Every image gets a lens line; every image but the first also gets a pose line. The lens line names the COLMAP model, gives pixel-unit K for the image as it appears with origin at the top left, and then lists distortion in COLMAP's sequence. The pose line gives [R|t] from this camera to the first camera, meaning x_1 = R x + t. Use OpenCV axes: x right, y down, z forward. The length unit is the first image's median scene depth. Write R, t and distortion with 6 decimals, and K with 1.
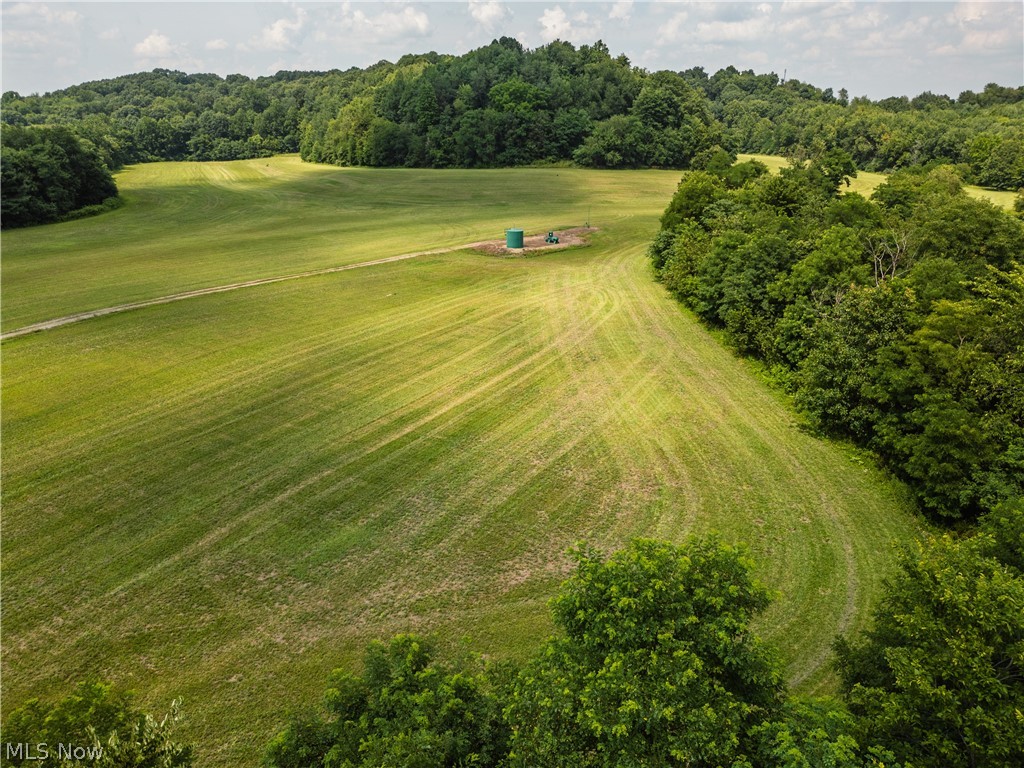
lens RADIAL K [[722.8, 0, 505.0], [0, 722.8, 382.8], [0, 0, 1]] dist [0.049962, -0.036801]
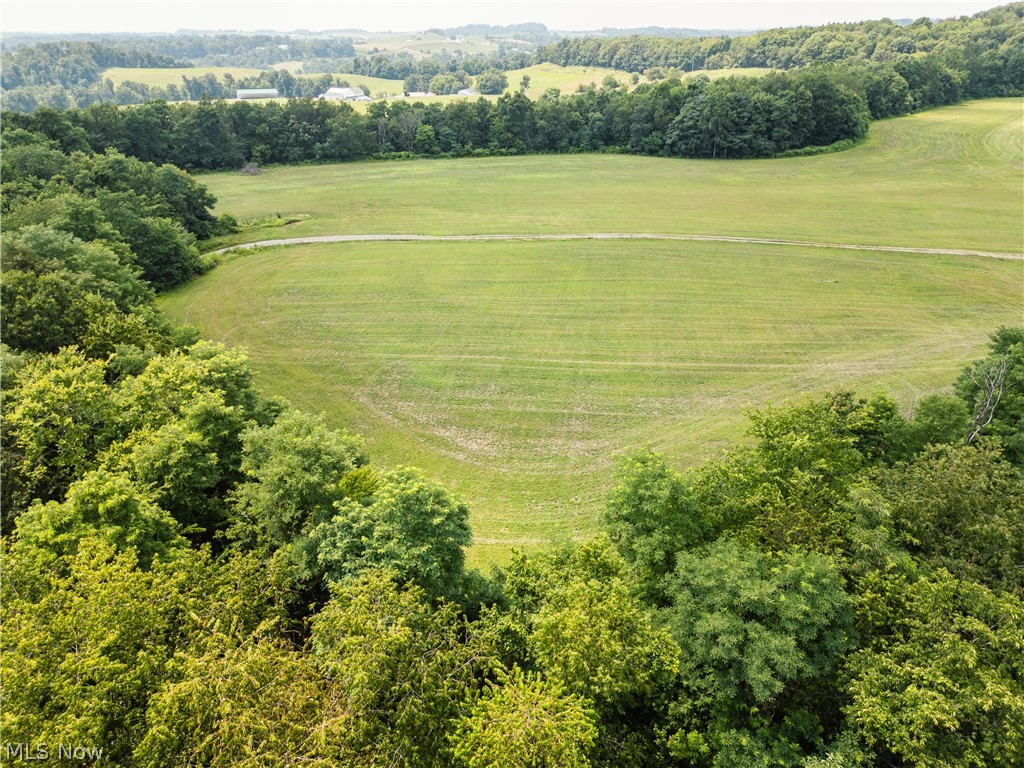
lens RADIAL K [[722.8, 0, 507.0], [0, 722.8, 386.6], [0, 0, 1]] dist [0.049962, -0.036801]
pose [[0.453672, 0.393794, -0.799442, 0.230678], [-0.307150, 0.911200, 0.274540, -0.056508], [0.836564, 0.120997, 0.534340, 0.034041]]
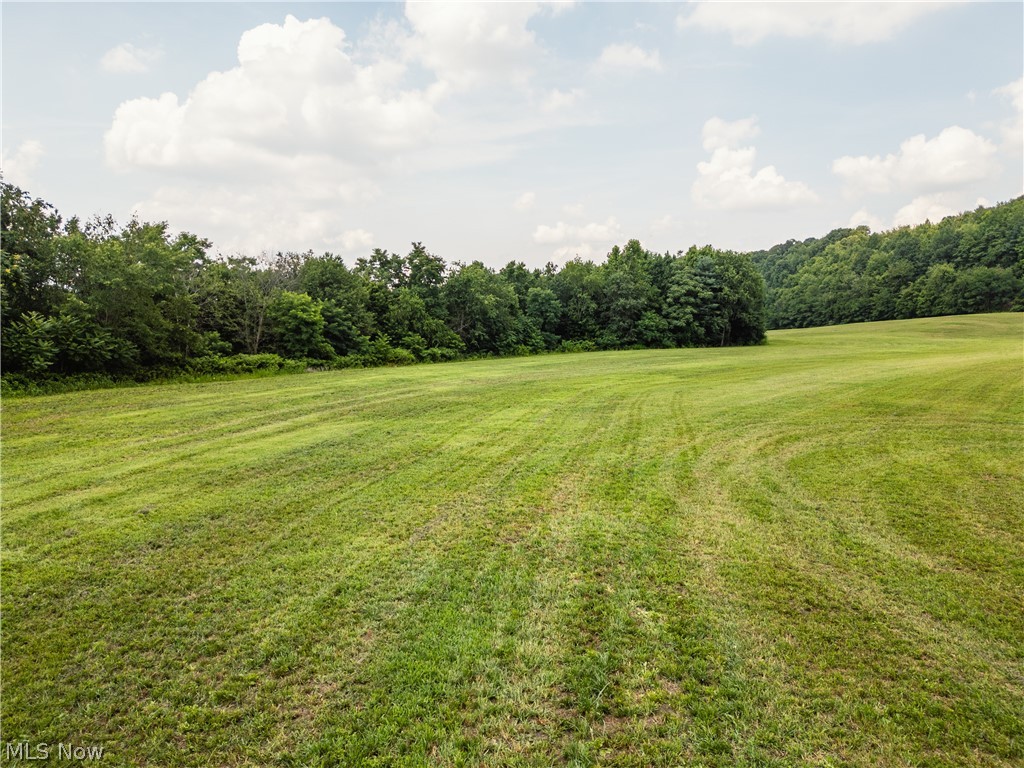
lens RADIAL K [[722.8, 0, 514.0], [0, 722.8, 382.0], [0, 0, 1]] dist [0.049962, -0.036801]
pose [[0.962668, 0.014923, -0.270273, -0.510419], [-0.089024, 0.960389, -0.264061, 0.056681], [0.255626, 0.278264, 0.925864, 0.115480]]
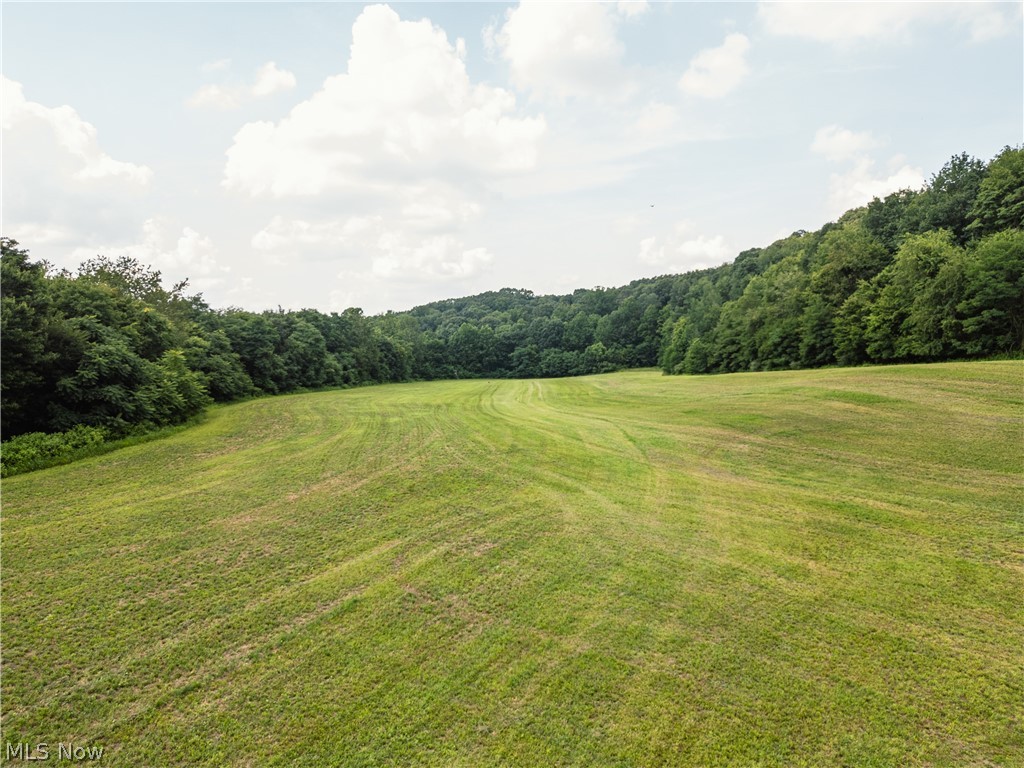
lens RADIAL K [[722.8, 0, 516.8], [0, 722.8, 386.2], [0, 0, 1]] dist [0.049962, -0.036801]
pose [[0.910580, 0.017947, -0.412944, -0.246456], [-0.141791, 0.951997, -0.271287, -0.199440], [0.388252, 0.305580, 0.869414, 0.752405]]
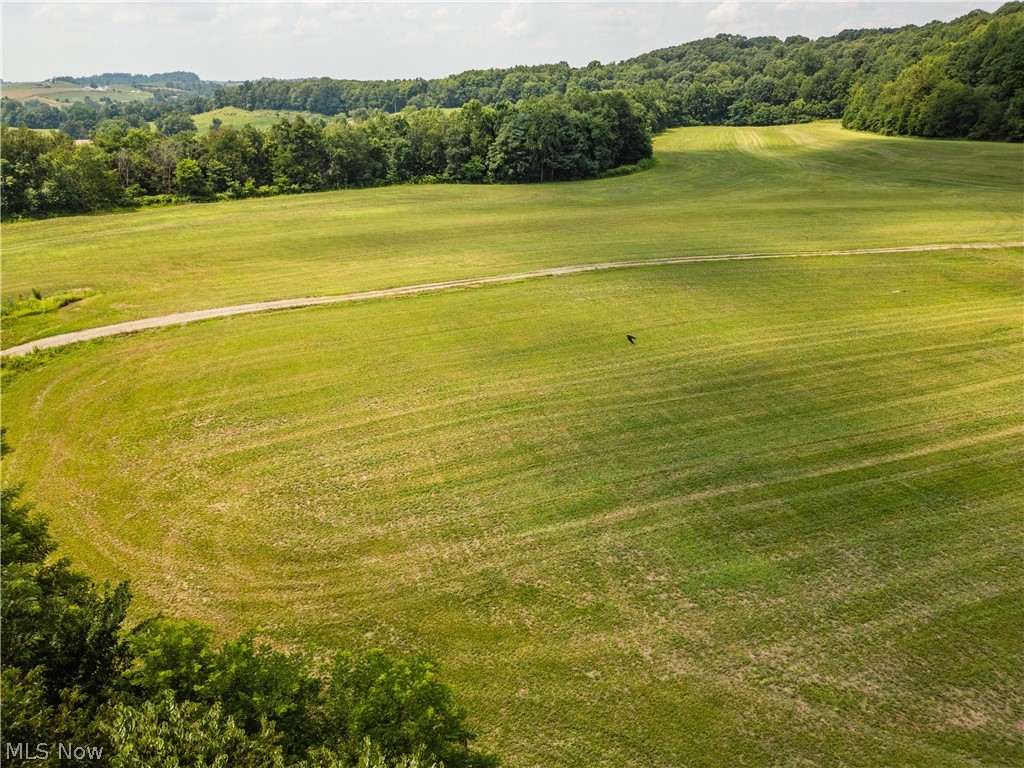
lens RADIAL K [[722.8, 0, 509.3], [0, 722.8, 386.6], [0, 0, 1]] dist [0.049962, -0.036801]
pose [[0.784285, 0.239499, -0.572309, 0.000214], [-0.212523, 0.970384, 0.114847, -0.006611], [0.582865, 0.031556, 0.811956, 0.019904]]
